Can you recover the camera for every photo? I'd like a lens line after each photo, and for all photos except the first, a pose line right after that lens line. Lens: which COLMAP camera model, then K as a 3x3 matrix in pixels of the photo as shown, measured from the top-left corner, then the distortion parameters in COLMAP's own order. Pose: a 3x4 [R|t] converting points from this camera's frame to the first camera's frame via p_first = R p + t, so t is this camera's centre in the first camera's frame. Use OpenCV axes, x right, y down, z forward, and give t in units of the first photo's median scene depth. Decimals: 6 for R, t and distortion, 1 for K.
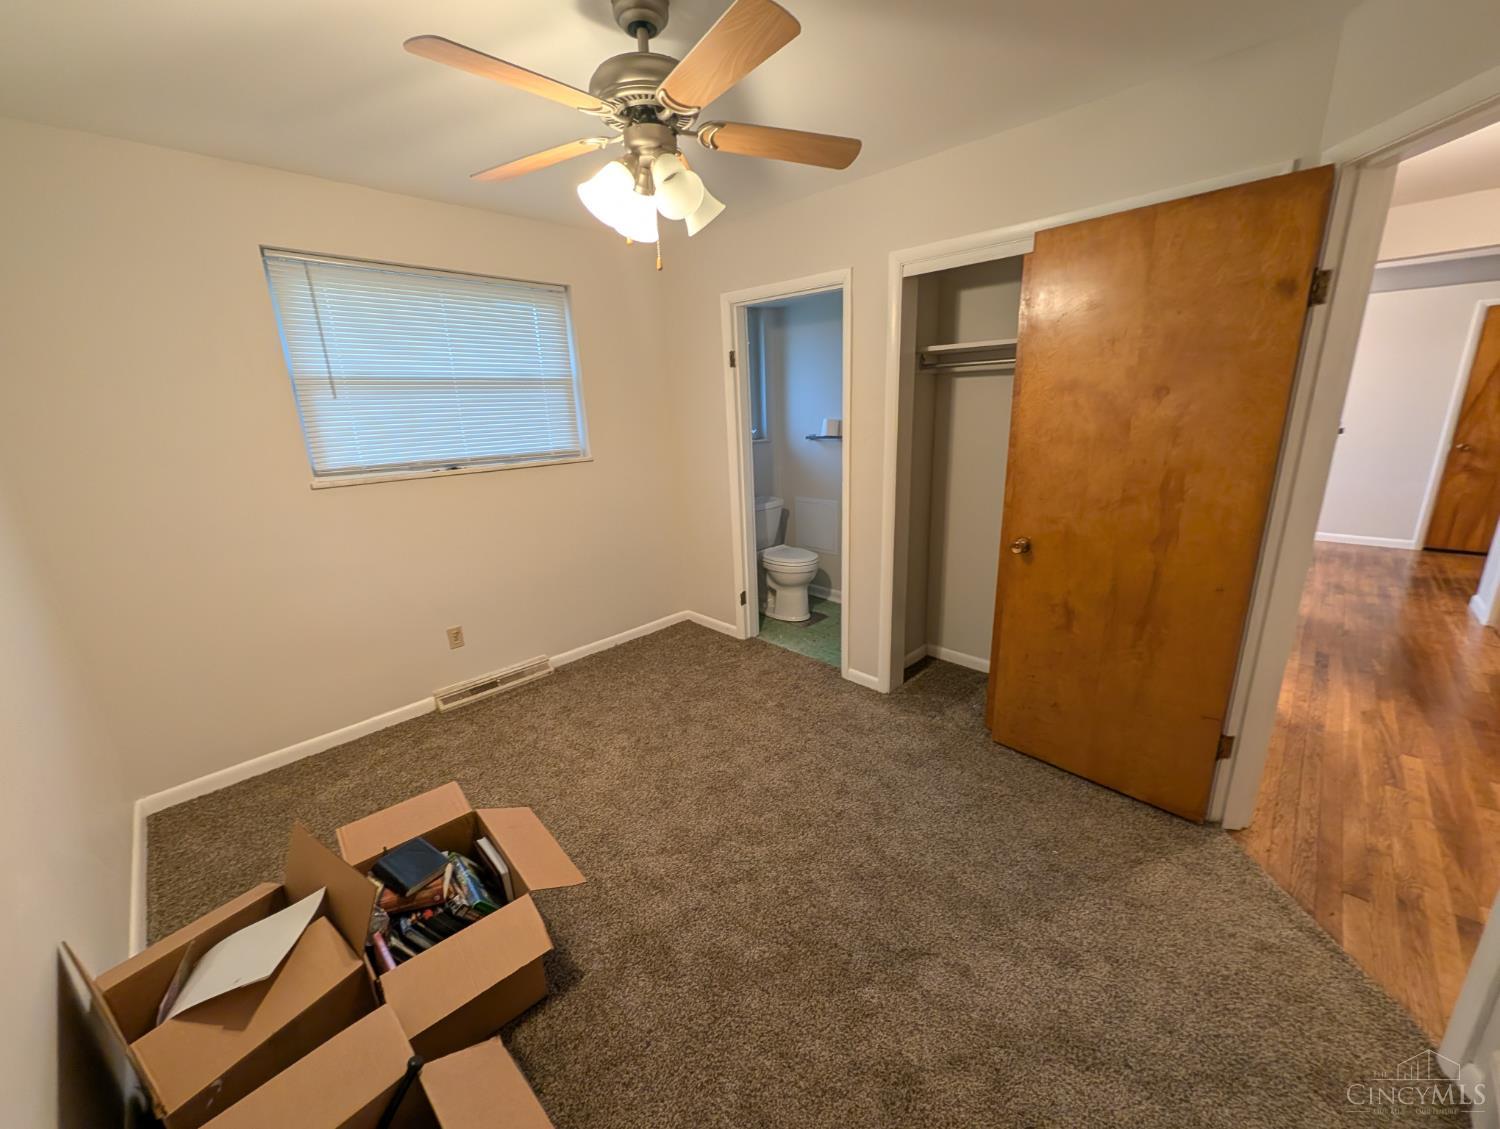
lens RADIAL K [[580.6, 0, 754.9], [0, 580.6, 557.6], [0, 0, 1]] dist [0.002325, 0.000181]
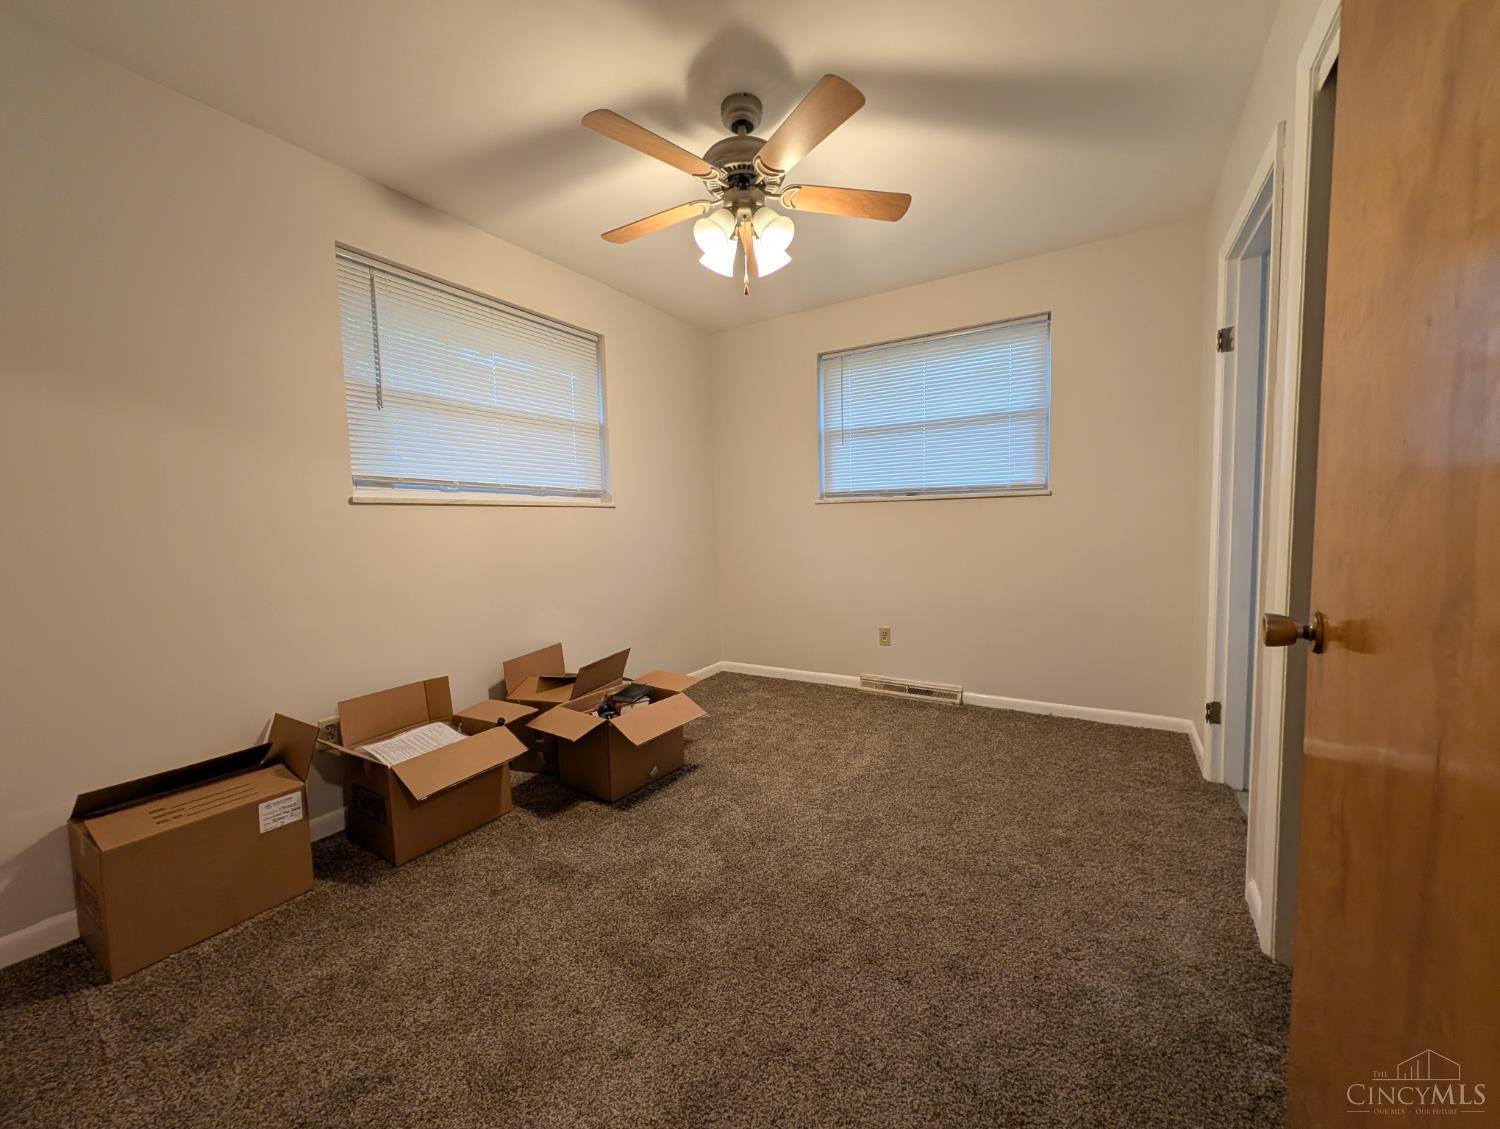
lens RADIAL K [[577.1, 0, 755.1], [0, 577.1, 561.9], [0, 0, 1]] dist [-0.000311, 0.000140]
pose [[0.227621, 0.095753, -0.969030, 0.580577], [-0.233433, 0.971501, 0.041165, 0.002522], [0.945356, 0.216833, 0.243486, 0.449335]]
